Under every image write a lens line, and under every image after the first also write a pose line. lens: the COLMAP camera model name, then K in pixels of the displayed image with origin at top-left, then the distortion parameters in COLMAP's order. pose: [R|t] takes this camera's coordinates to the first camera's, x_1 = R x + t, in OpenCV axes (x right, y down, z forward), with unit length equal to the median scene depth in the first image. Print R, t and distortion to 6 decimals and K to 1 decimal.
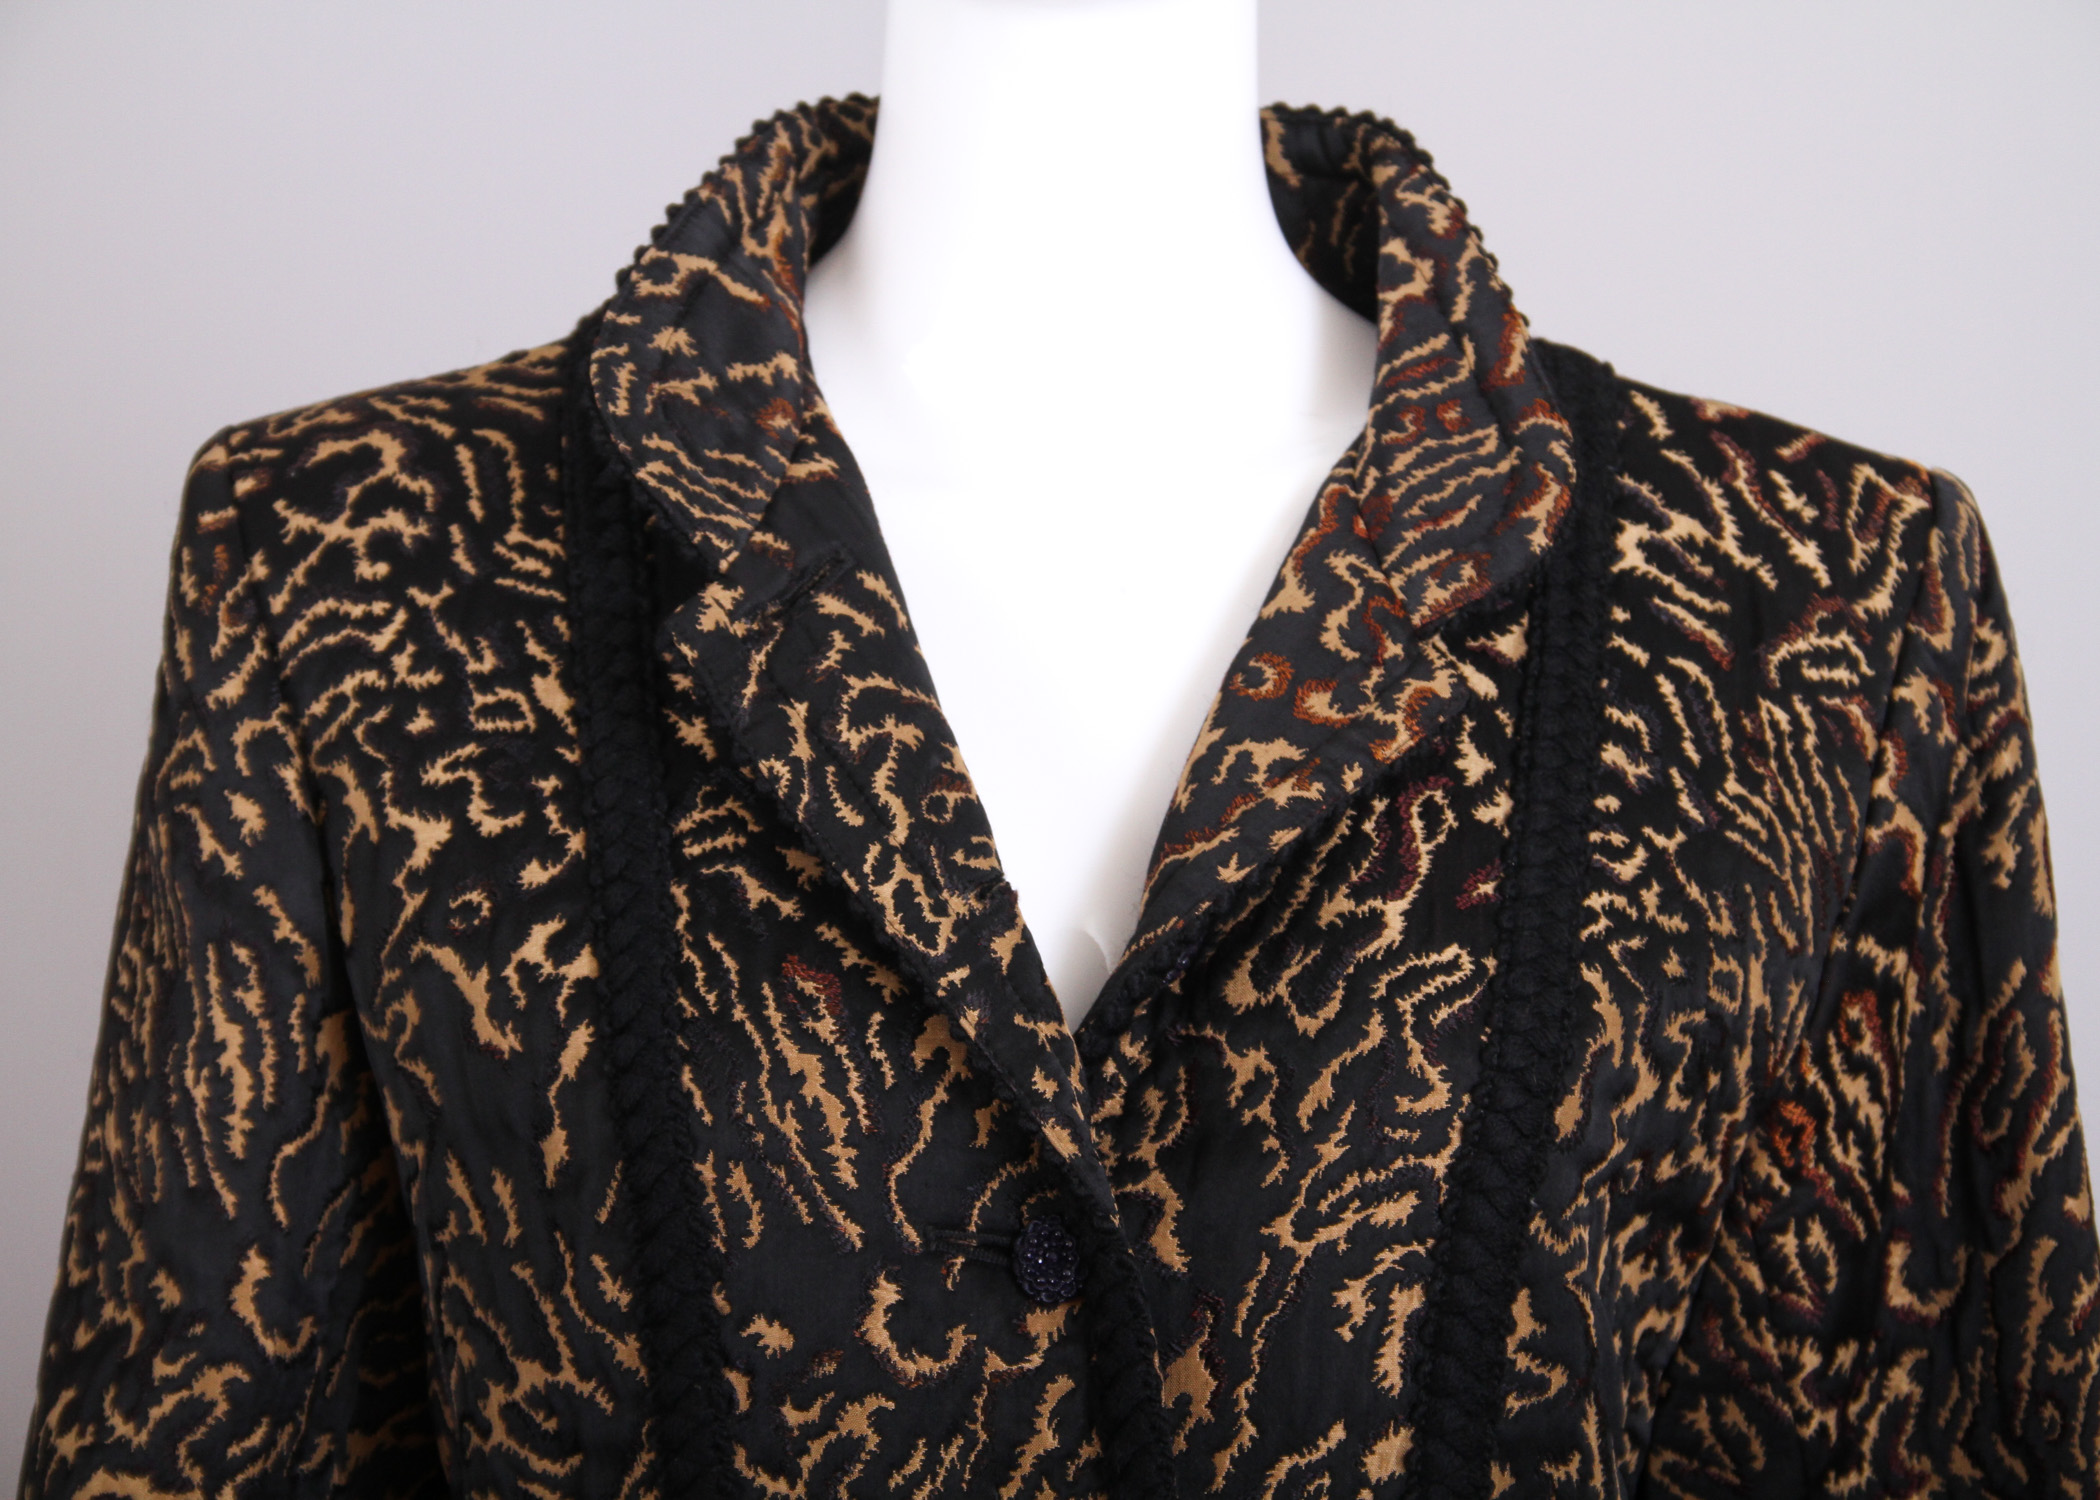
lens RADIAL K [[5729.0, 0, 1040.1], [0, 5729.0, 780.3], [0, 0, 1]] dist [0.390218, 0.780074]
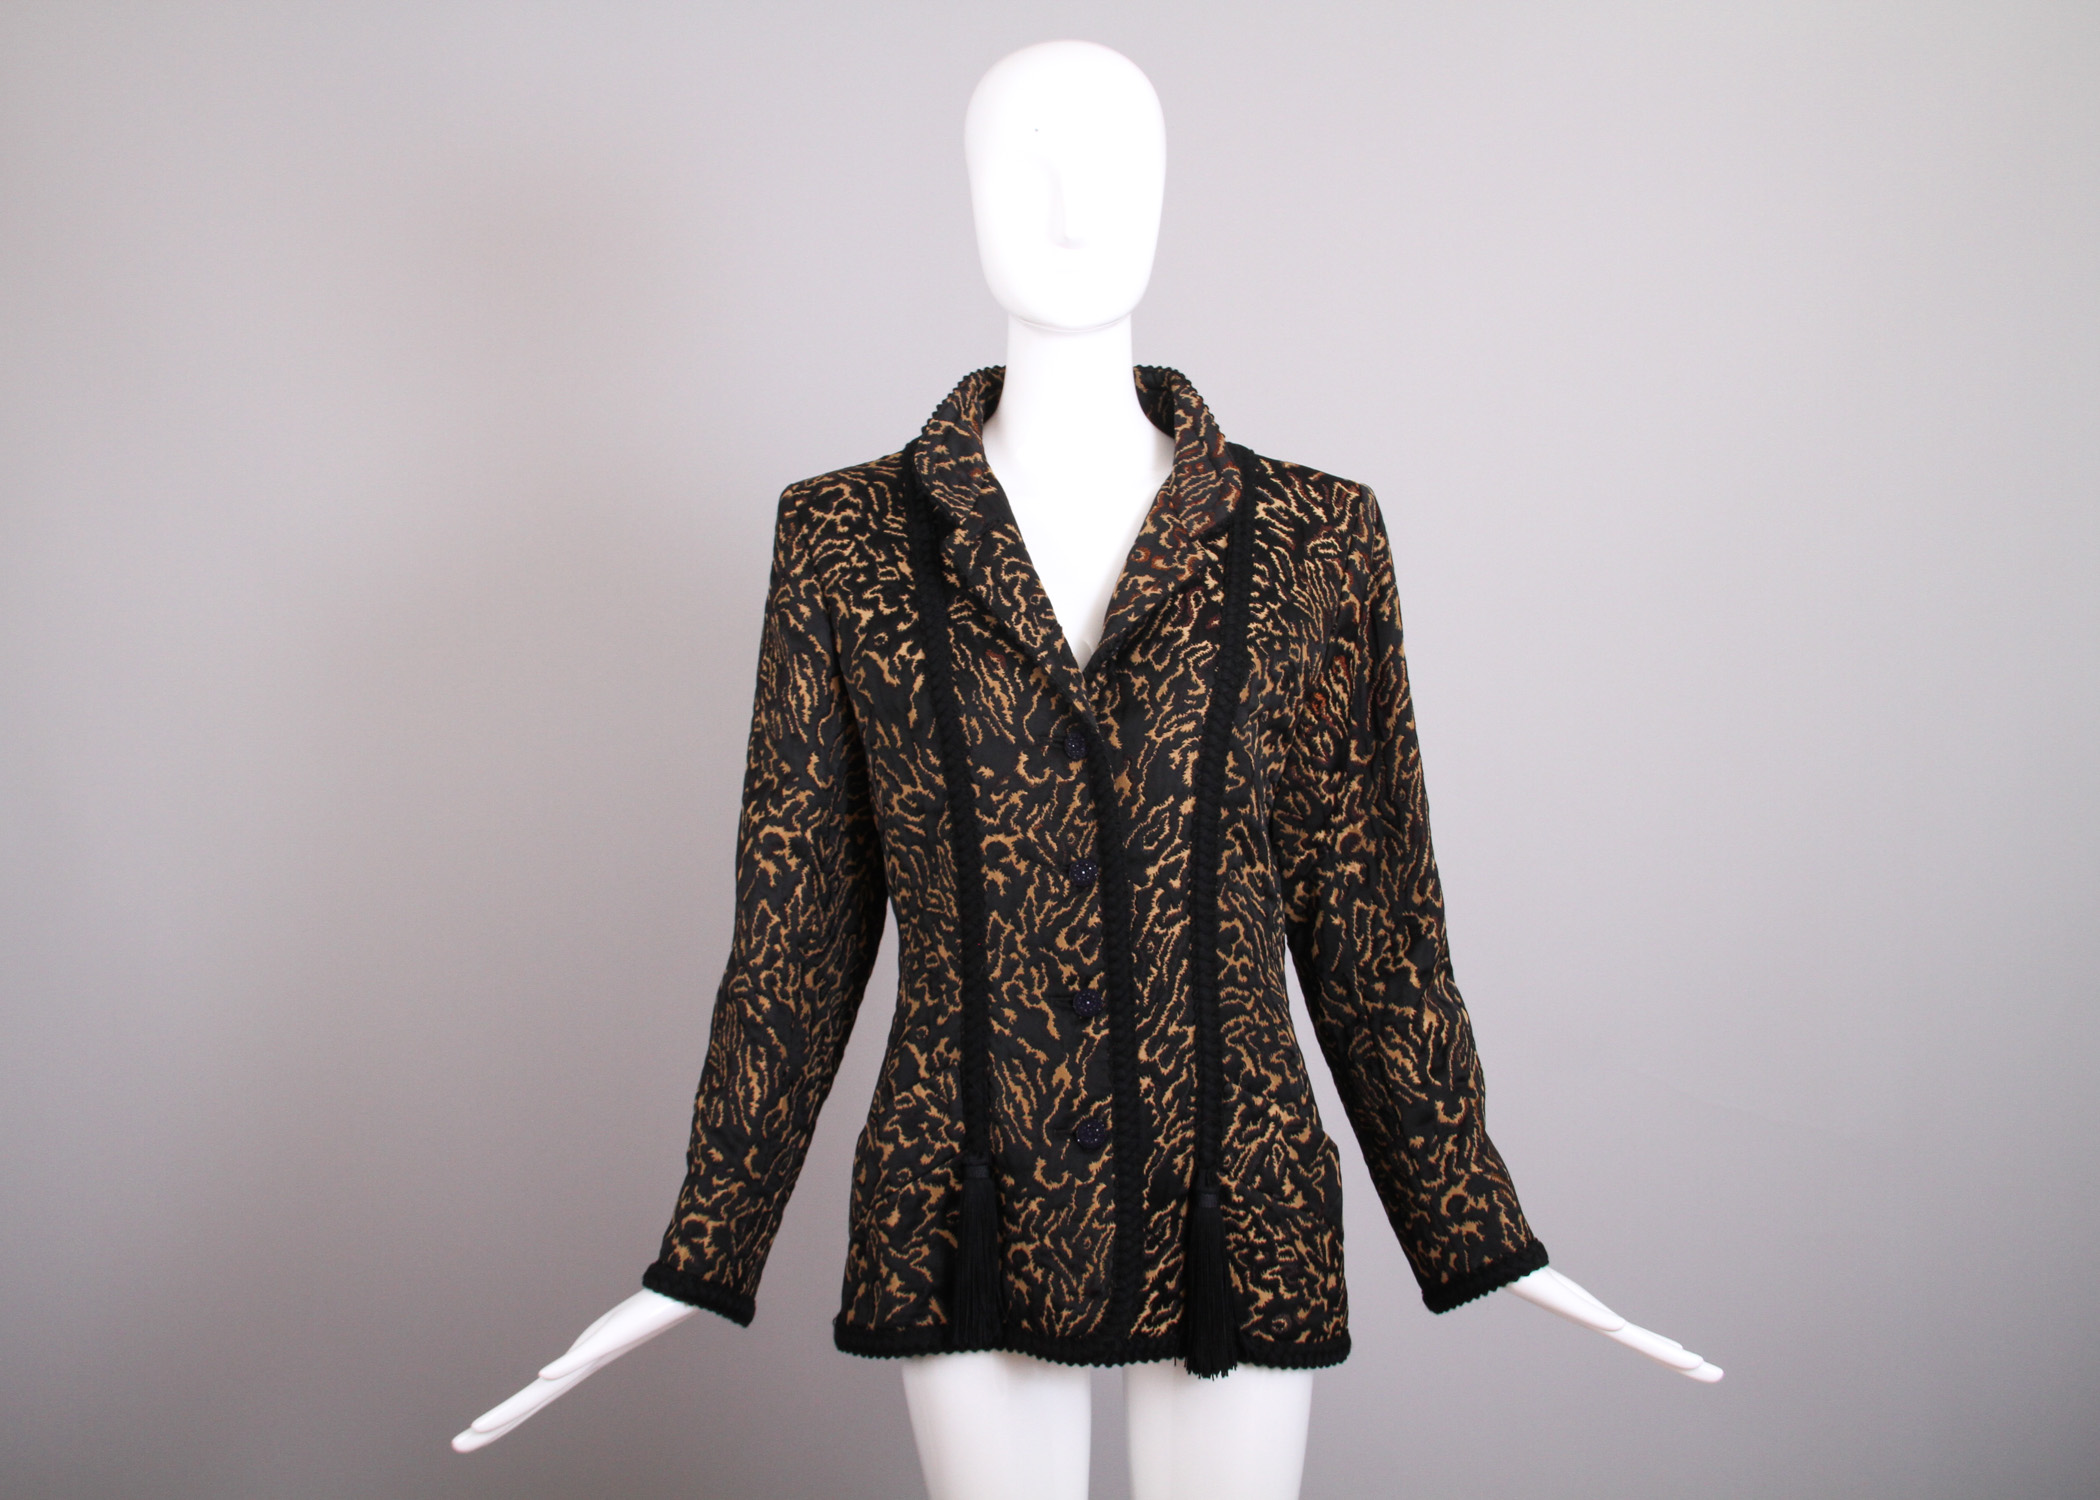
lens RADIAL K [[2551.3, 0, 1030.9], [0, 2551.3, 773.3], [0, 0, 1]] dist [-0.028779, -0.001938]
pose [[0.999629, -0.027050, 0.003184, -0.026175], [0.026891, 0.998744, 0.042282, 0.038236], [-0.004323, -0.042181, 0.999101, -0.345686]]
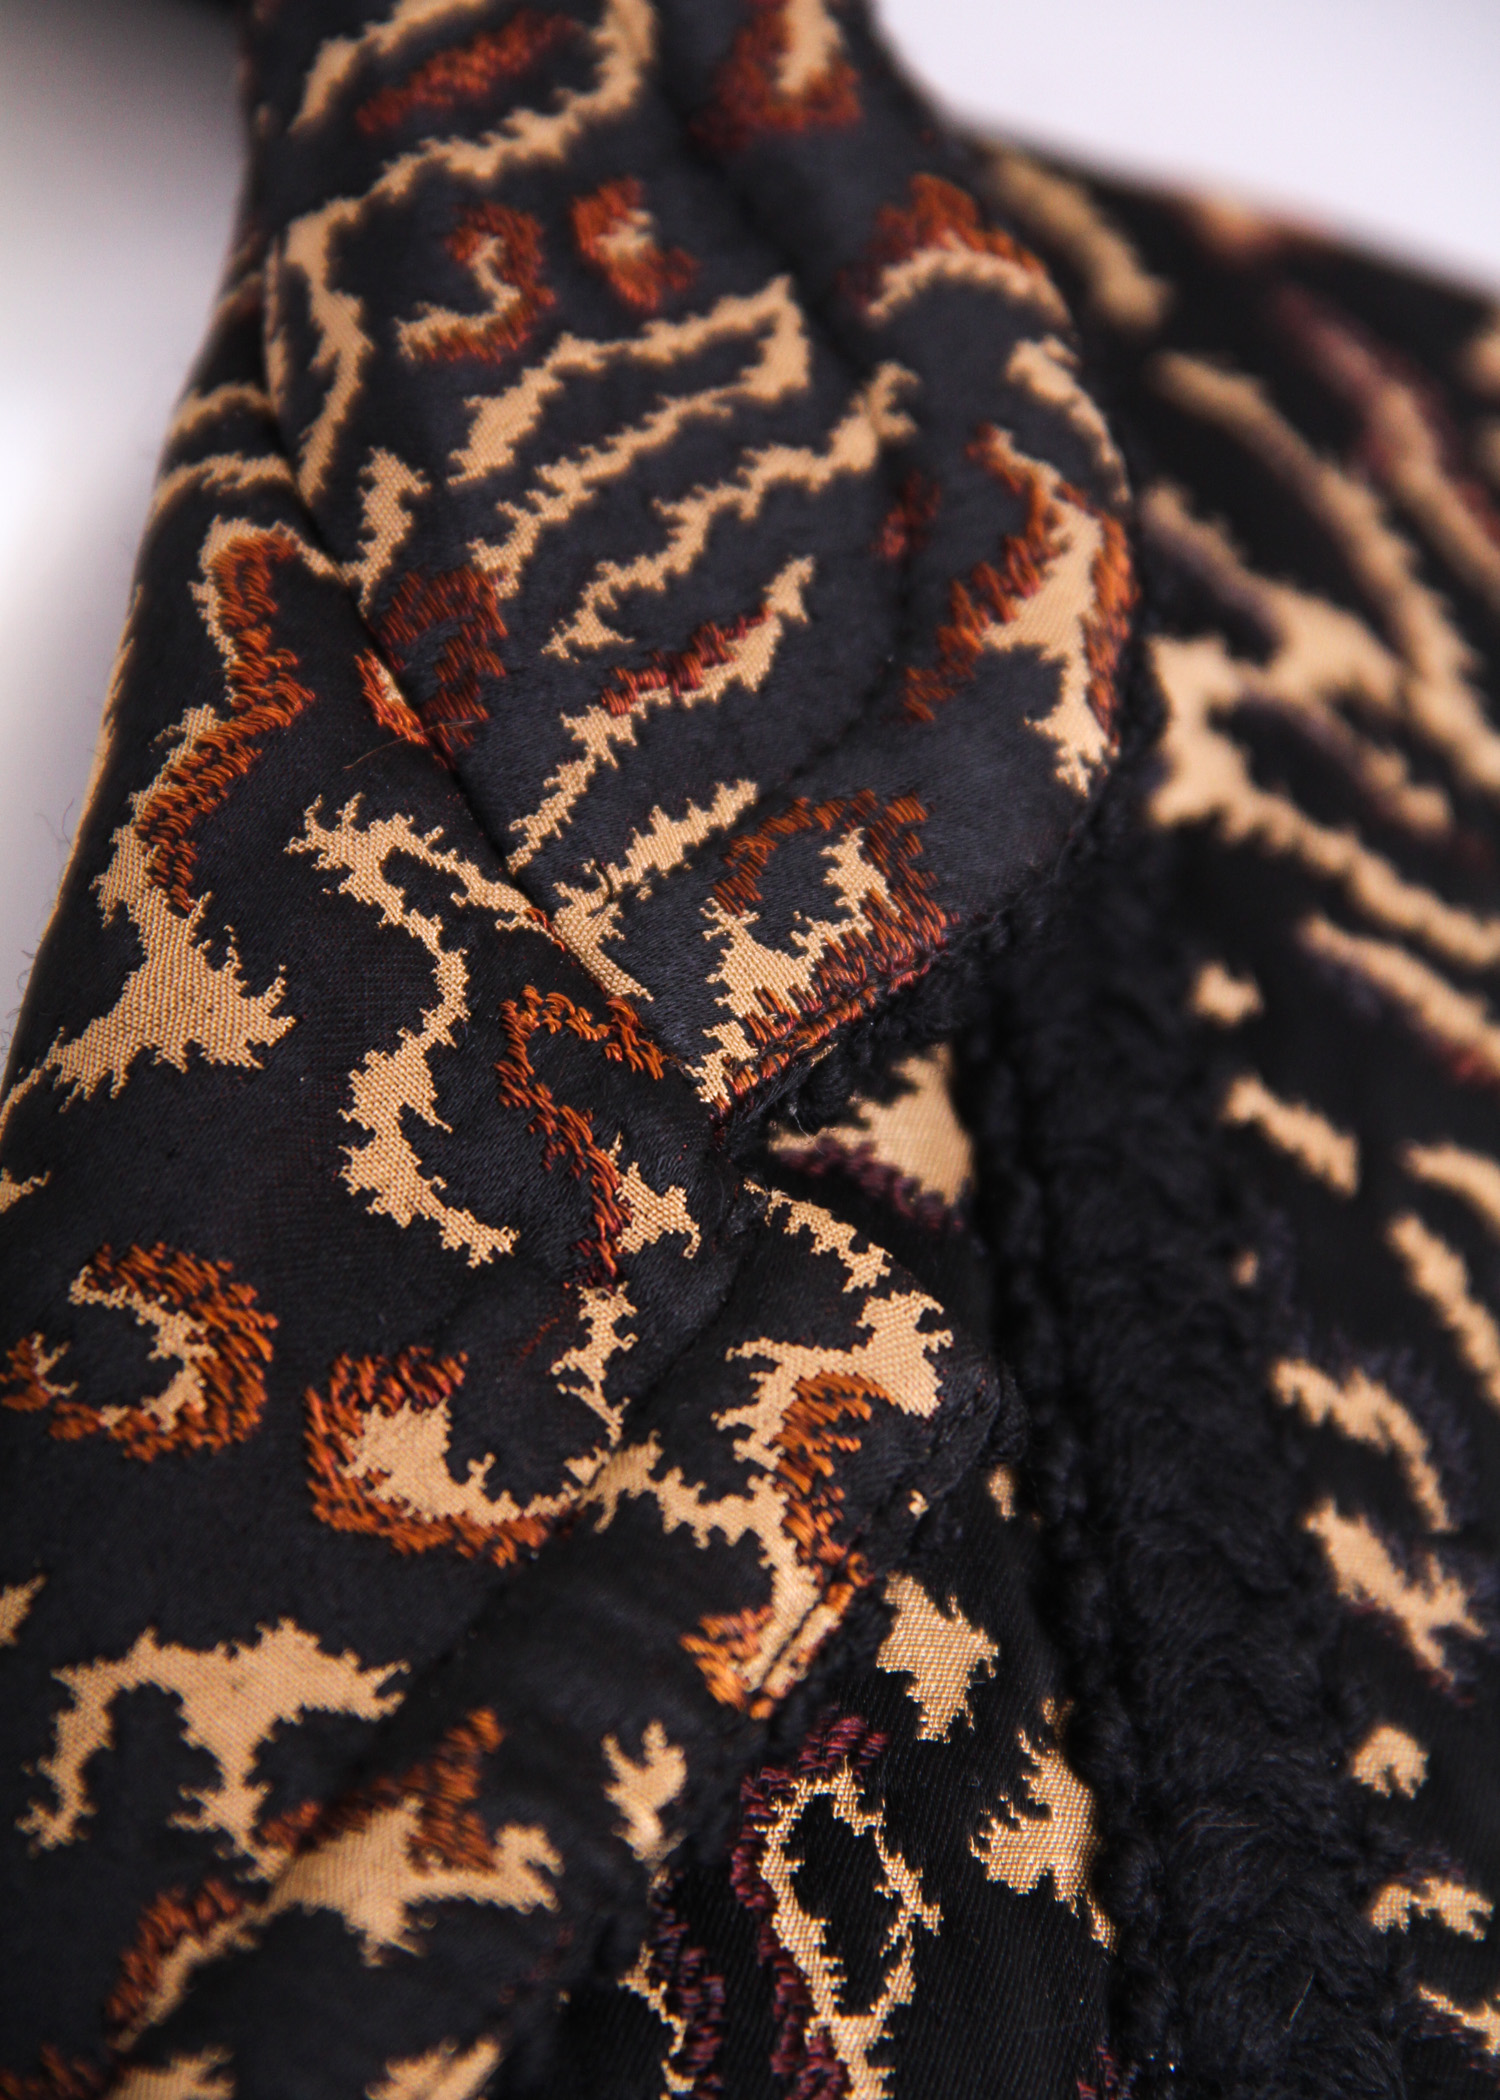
lens RADIAL K [[9019.7, 0, 750.0], [0, 9019.7, 1050.0], [0, 0, 1]] dist [0.308063, 0.486635]
pose [[0.923521, -0.041512, 0.381294, -0.080462], [0.027185, 0.998710, 0.042887, -0.045825], [-0.382582, -0.029242, 0.923459, 0.639841]]
